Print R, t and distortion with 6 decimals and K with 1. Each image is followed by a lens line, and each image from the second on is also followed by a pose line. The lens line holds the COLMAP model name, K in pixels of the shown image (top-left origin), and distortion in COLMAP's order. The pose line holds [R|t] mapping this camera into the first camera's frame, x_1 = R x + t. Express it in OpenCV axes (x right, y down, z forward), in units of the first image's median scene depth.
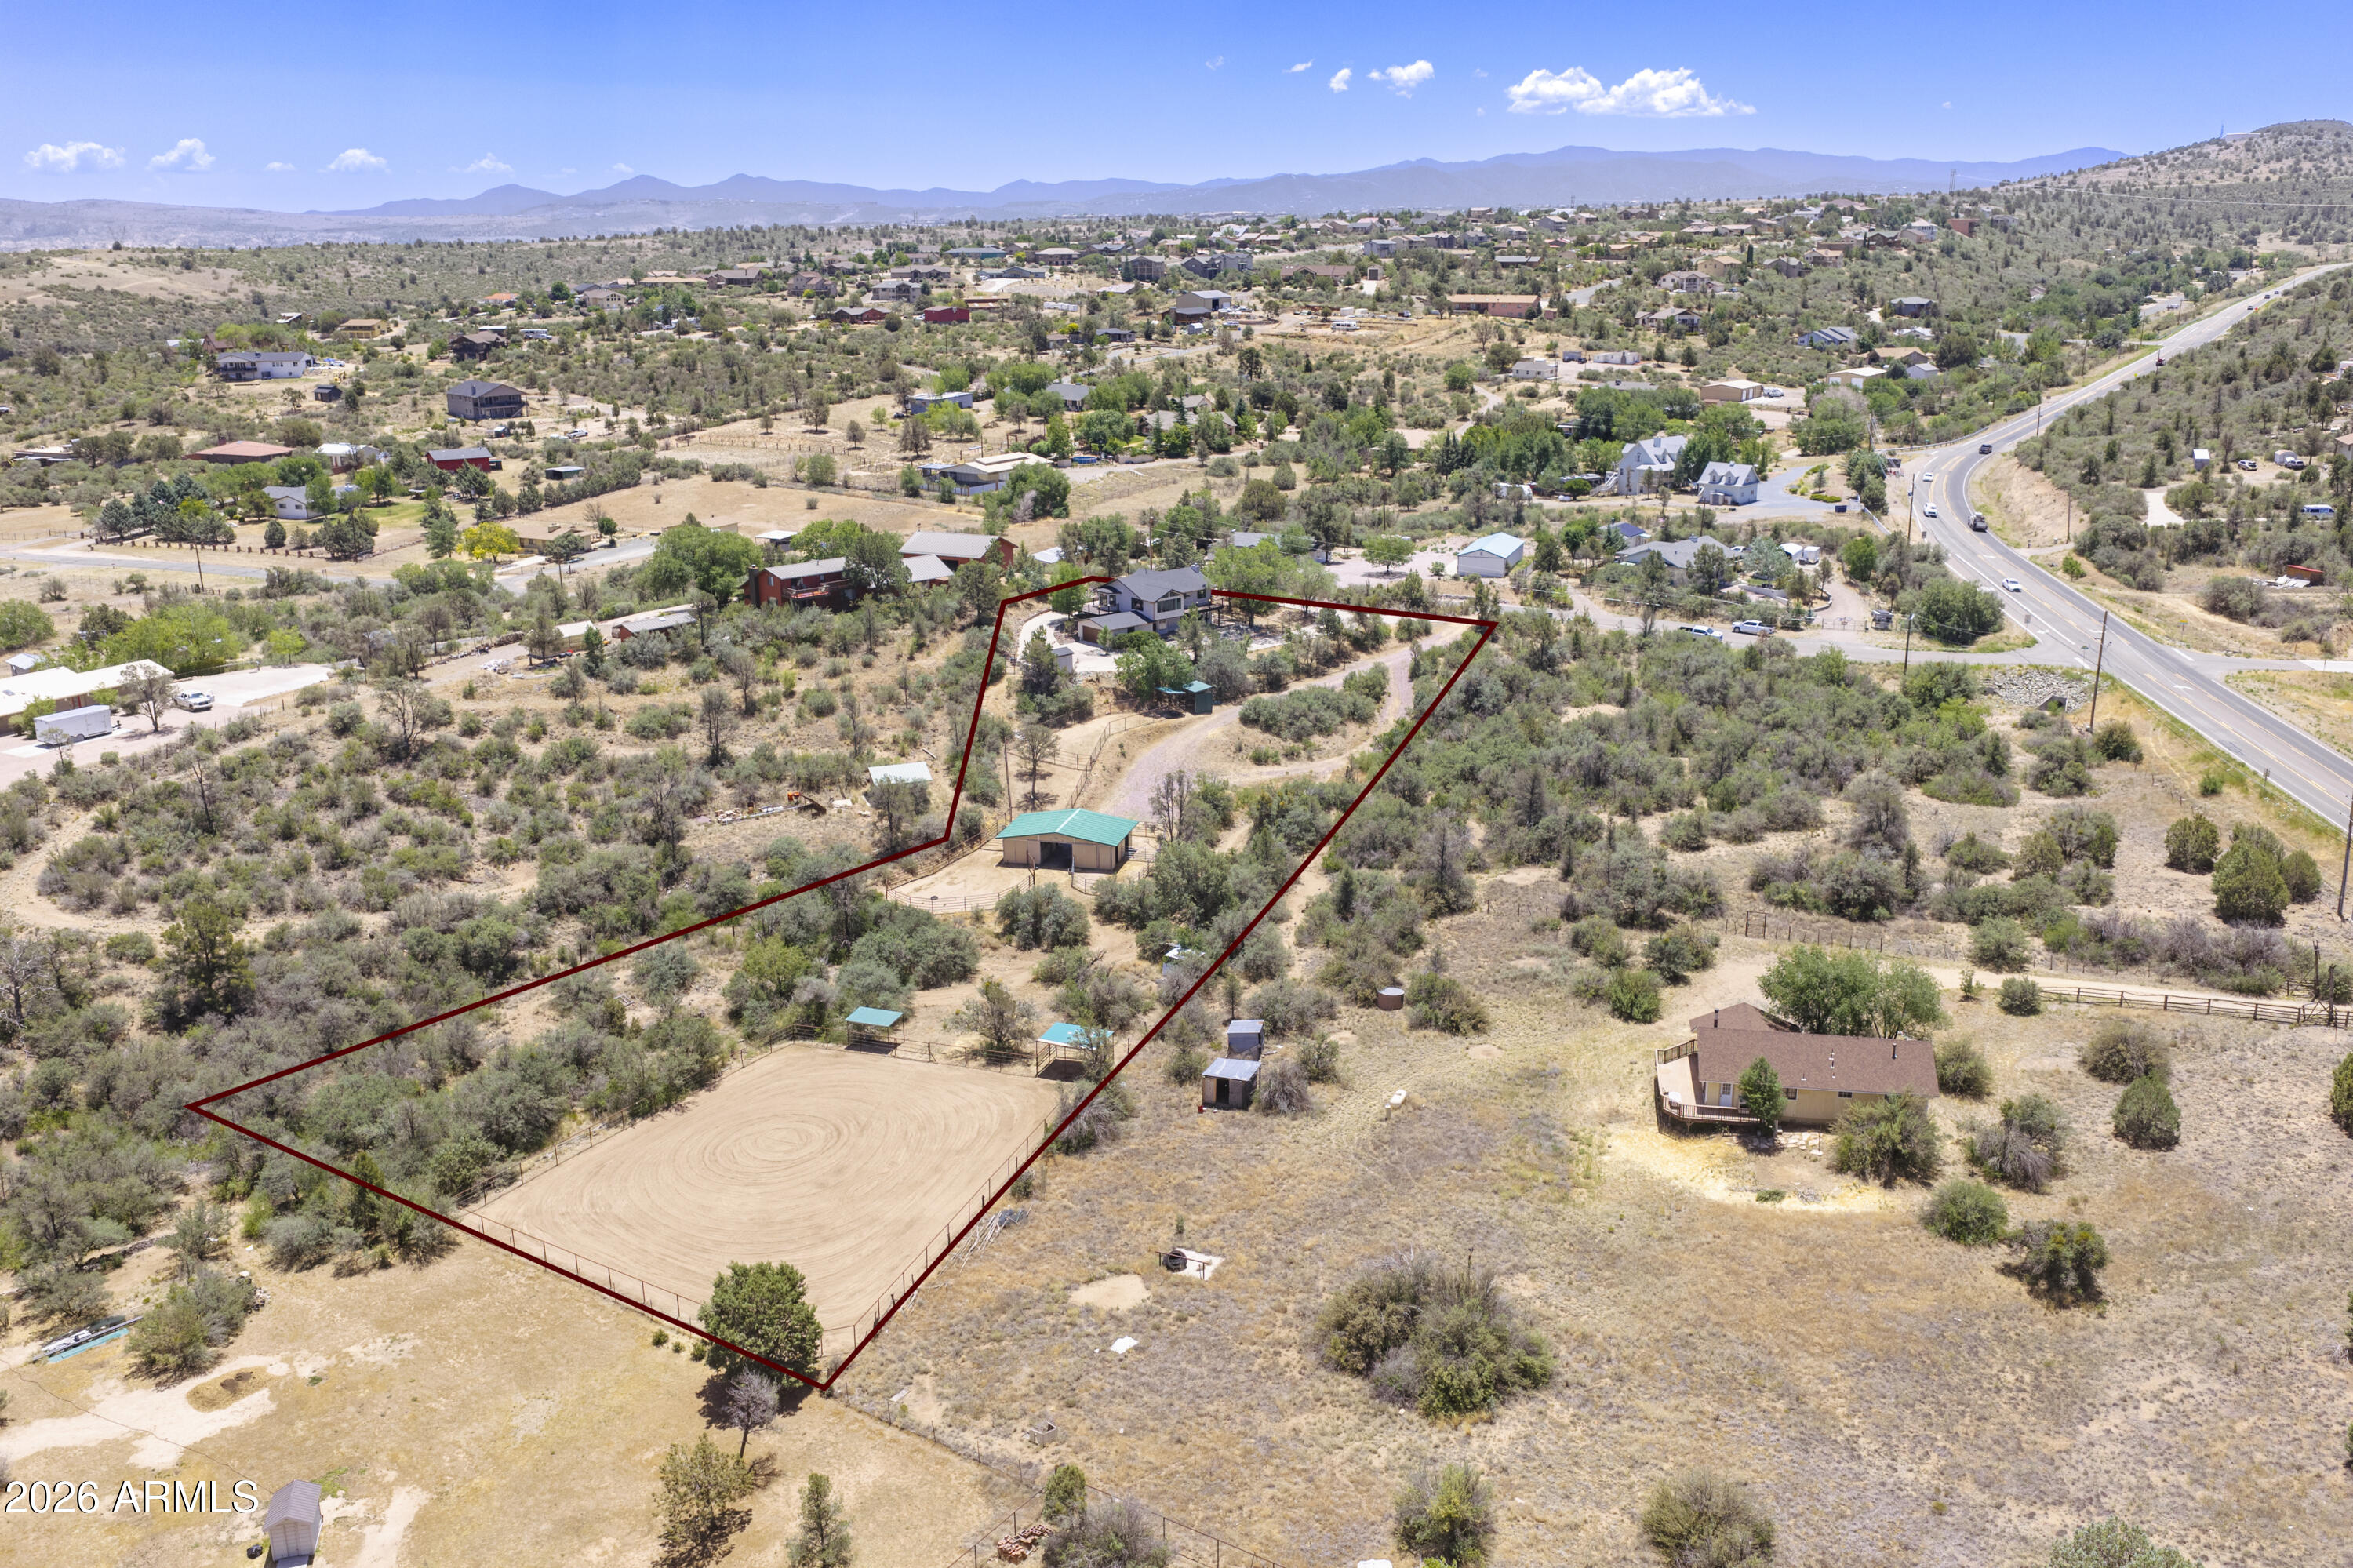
lens RADIAL K [[1959.6, 0, 1176.1], [0, 1959.6, 785.9], [0, 0, 1]] dist [0.020680, -0.039207]
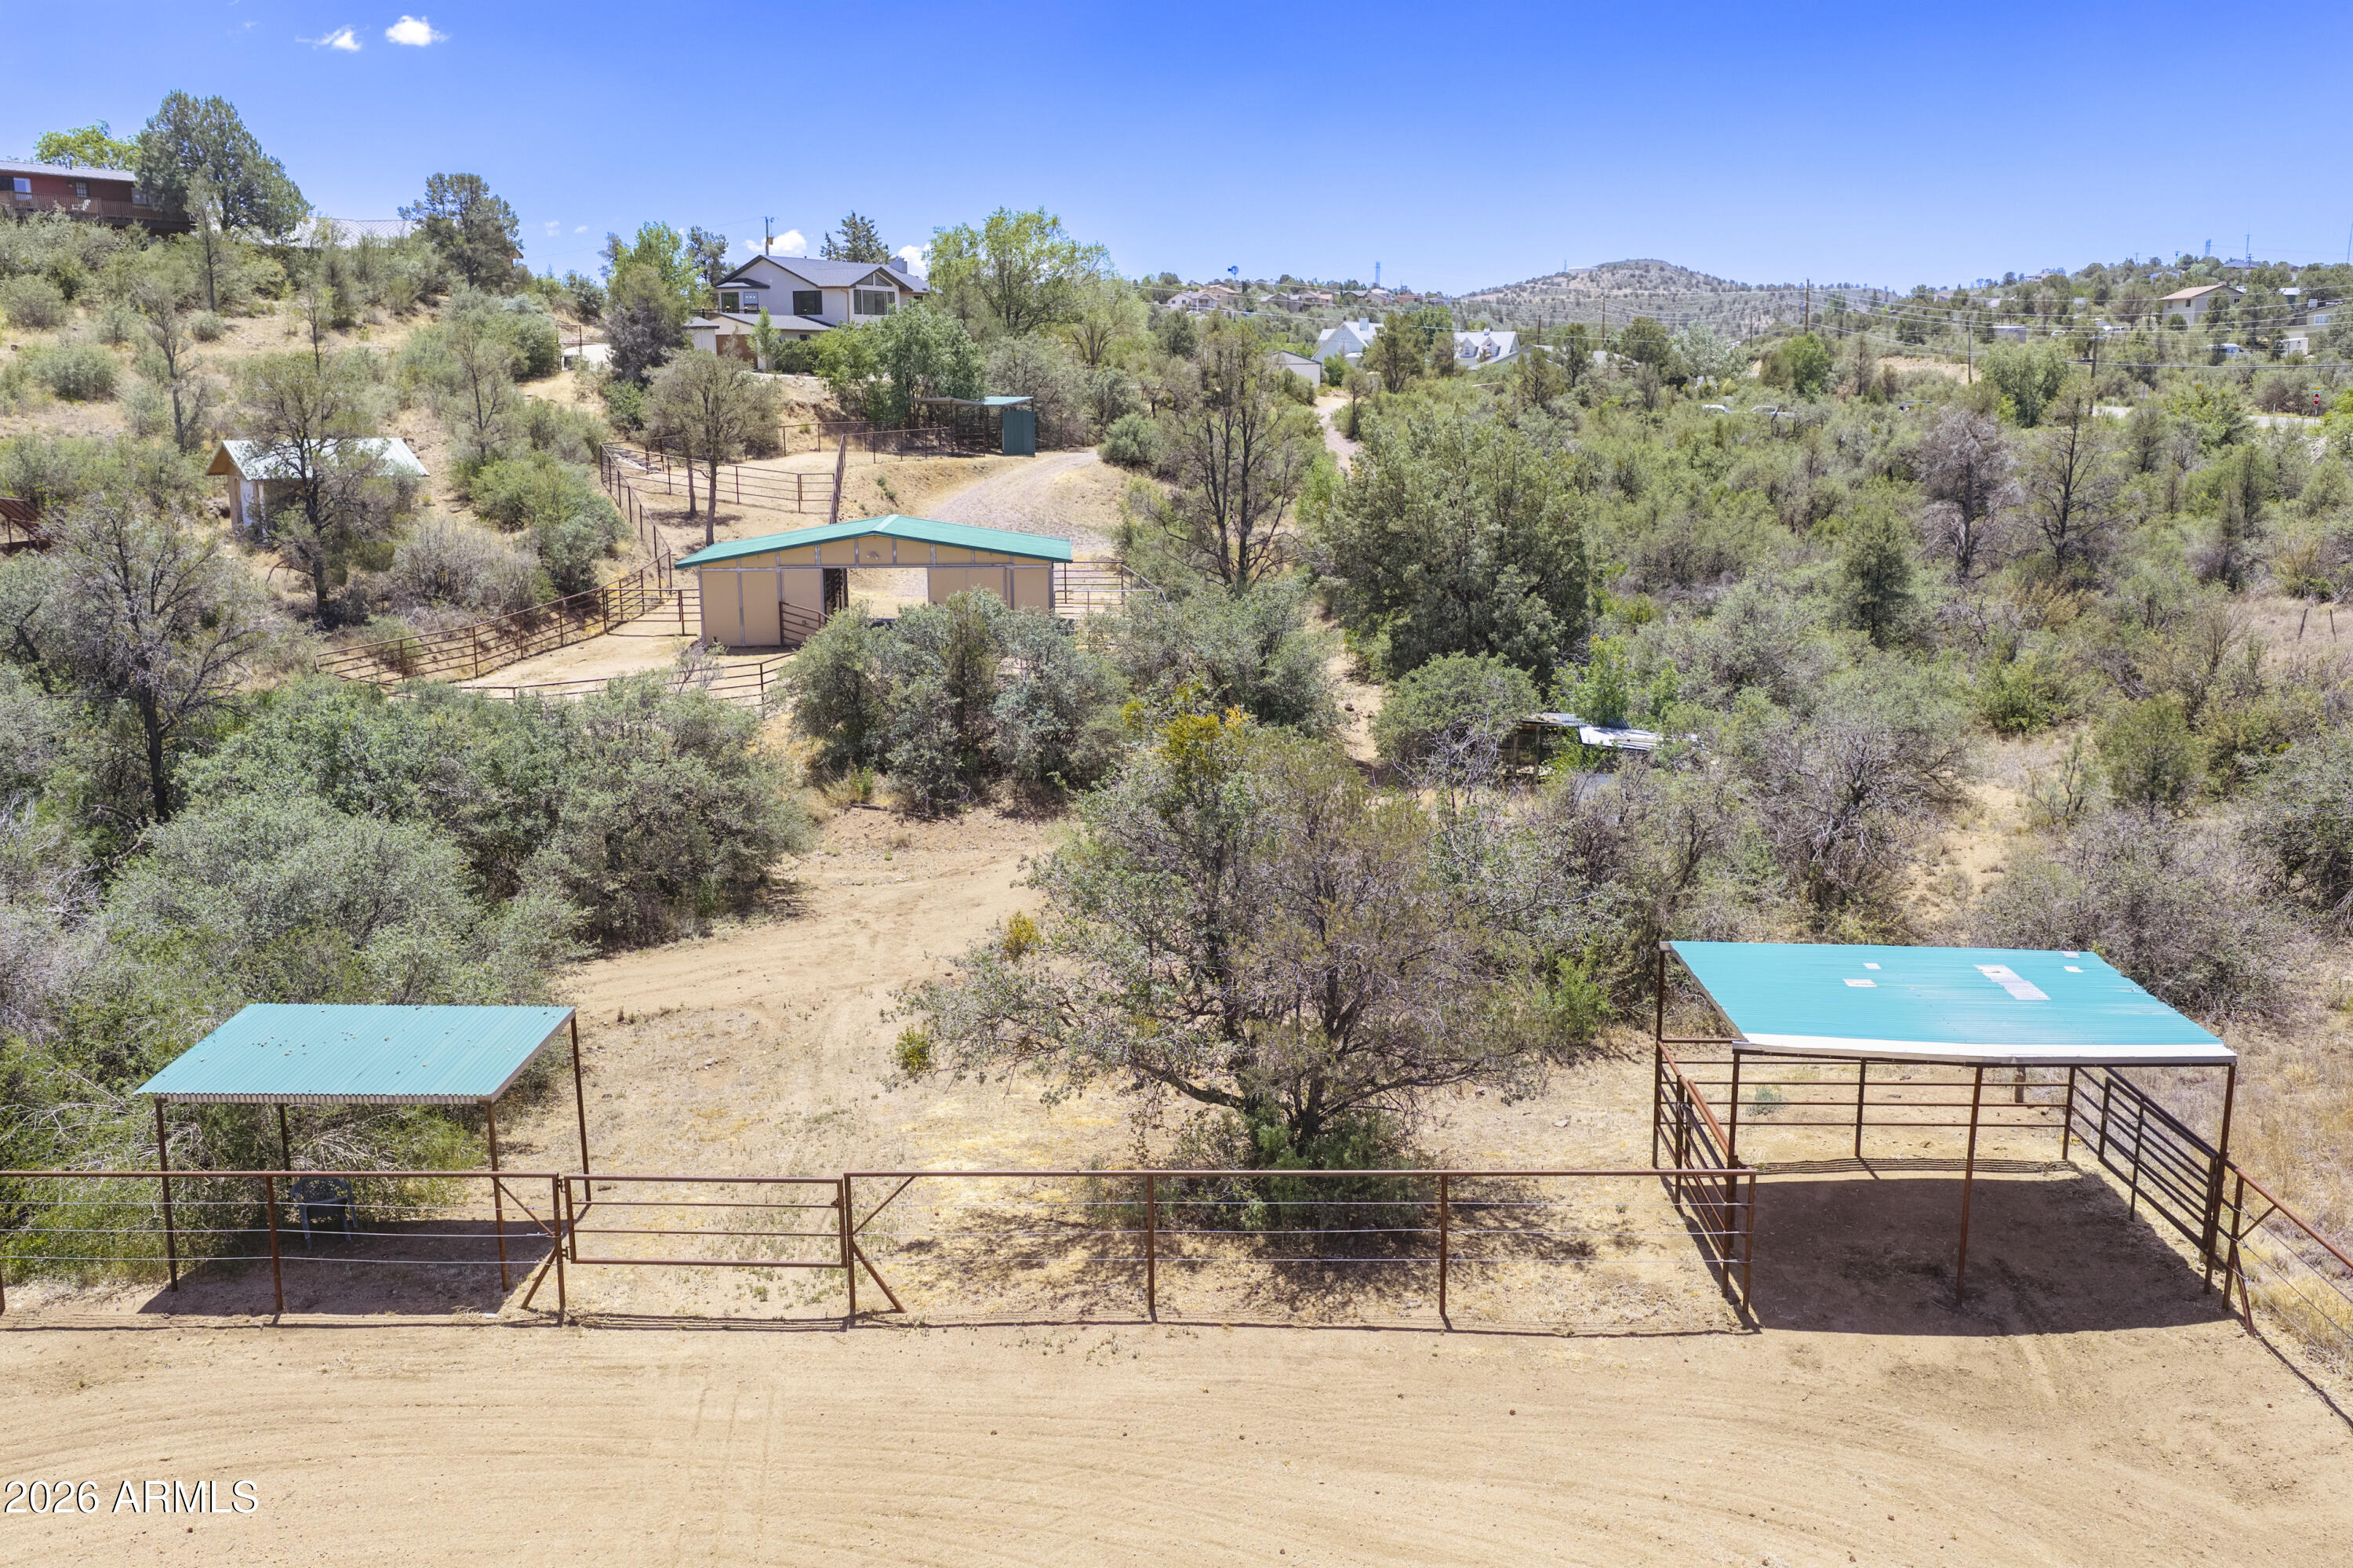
lens RADIAL K [[1959.6, 0, 1164.9], [0, 1959.6, 778.3], [0, 0, 1]] dist [0.020680, -0.039207]
pose [[0.954618, -0.052206, 0.293222, -0.107449], [0.076938, 0.994327, -0.073448, 0.087227], [-0.287724, 0.092675, 0.953219, 0.653444]]
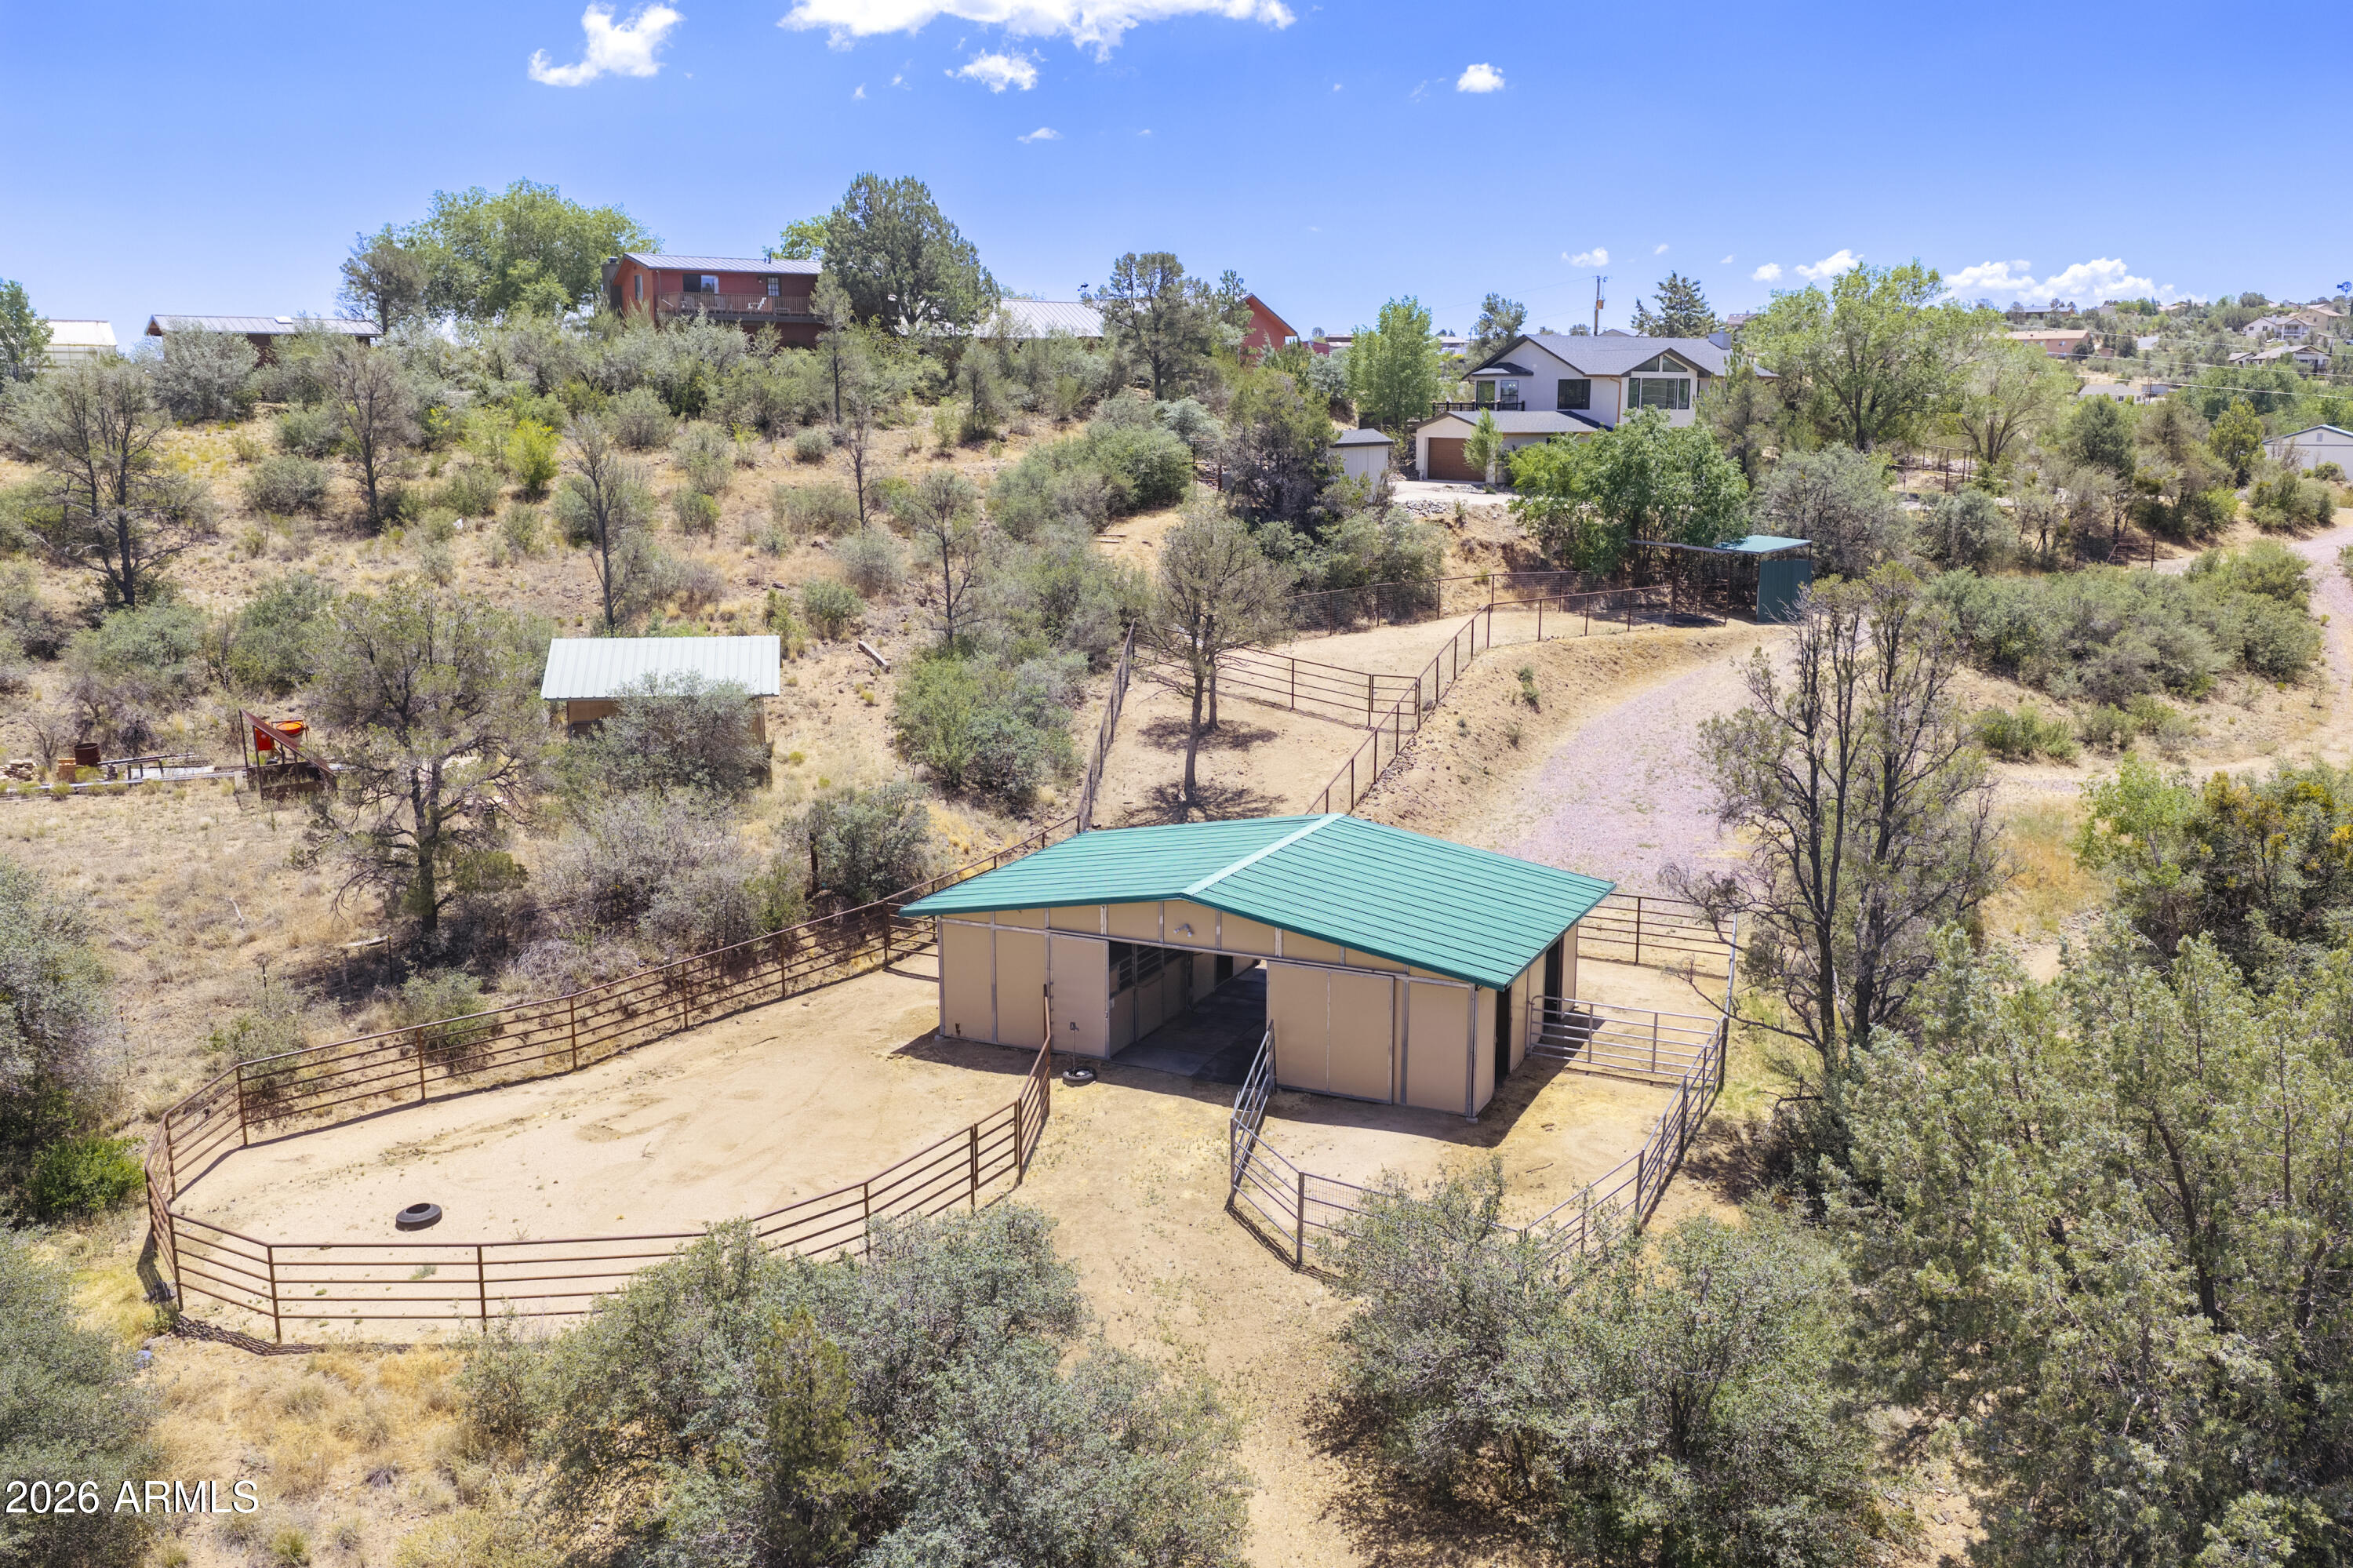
lens RADIAL K [[1959.6, 0, 1187.9], [0, 1959.6, 793.4], [0, 0, 1]] dist [0.020680, -0.039207]
pose [[0.982011, 0.044625, -0.183474, -0.025378], [-0.060705, 0.994701, -0.082978, 0.028399], [0.178799, 0.092623, 0.979516, 0.777924]]
